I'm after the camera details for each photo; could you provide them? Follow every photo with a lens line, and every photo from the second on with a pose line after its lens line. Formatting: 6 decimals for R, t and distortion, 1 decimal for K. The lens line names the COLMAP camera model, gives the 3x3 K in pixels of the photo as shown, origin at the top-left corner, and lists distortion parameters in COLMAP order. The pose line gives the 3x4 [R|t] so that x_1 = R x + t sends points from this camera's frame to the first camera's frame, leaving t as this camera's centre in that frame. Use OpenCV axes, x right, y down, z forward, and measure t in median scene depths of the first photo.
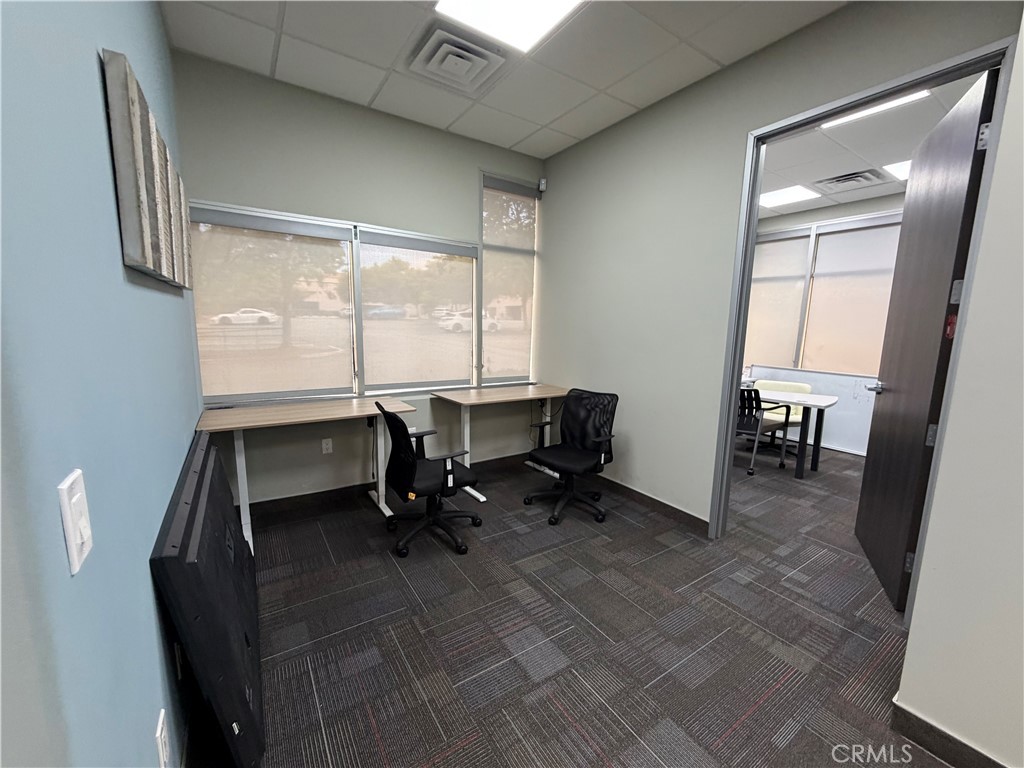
lens RADIAL K [[408.6, 0, 509.9], [0, 408.6, 385.4], [0, 0, 1]] dist [-0.000881, -0.000559]
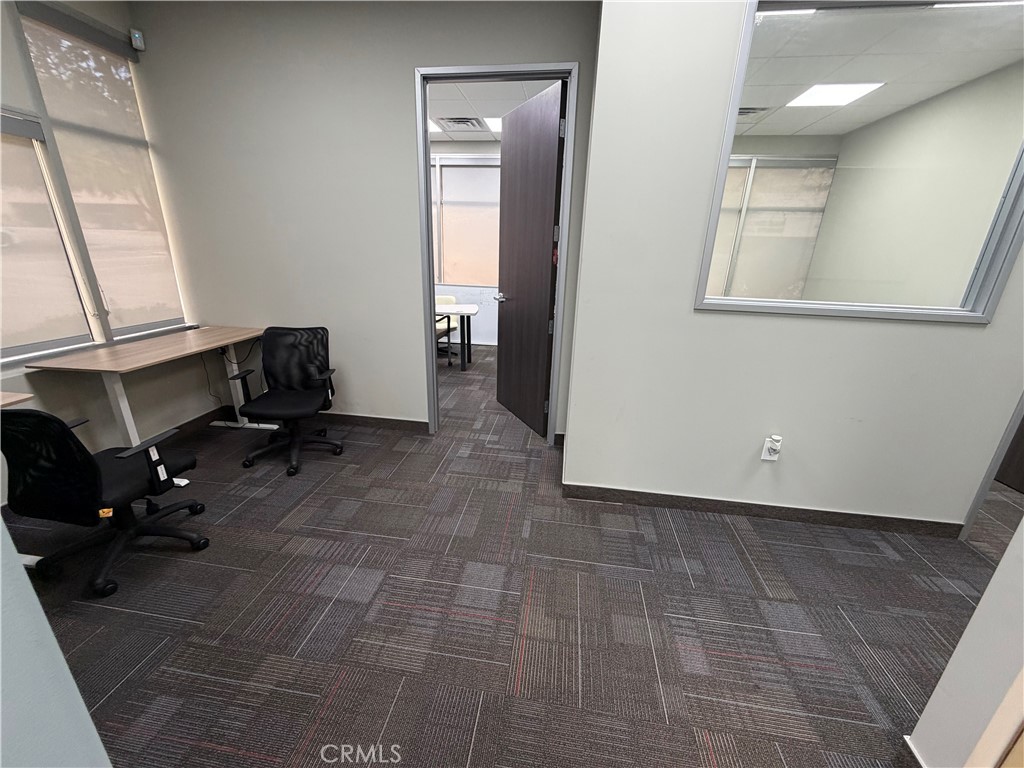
lens RADIAL K [[408.6, 0, 509.9], [0, 408.6, 385.4], [0, 0, 1]] dist [-0.000881, -0.000559]
pose [[0.664799, -0.242168, 0.706680, -0.172902], [0.095762, 0.965818, 0.240884, -0.038039], [-0.740859, -0.092466, 0.665265, 0.018224]]
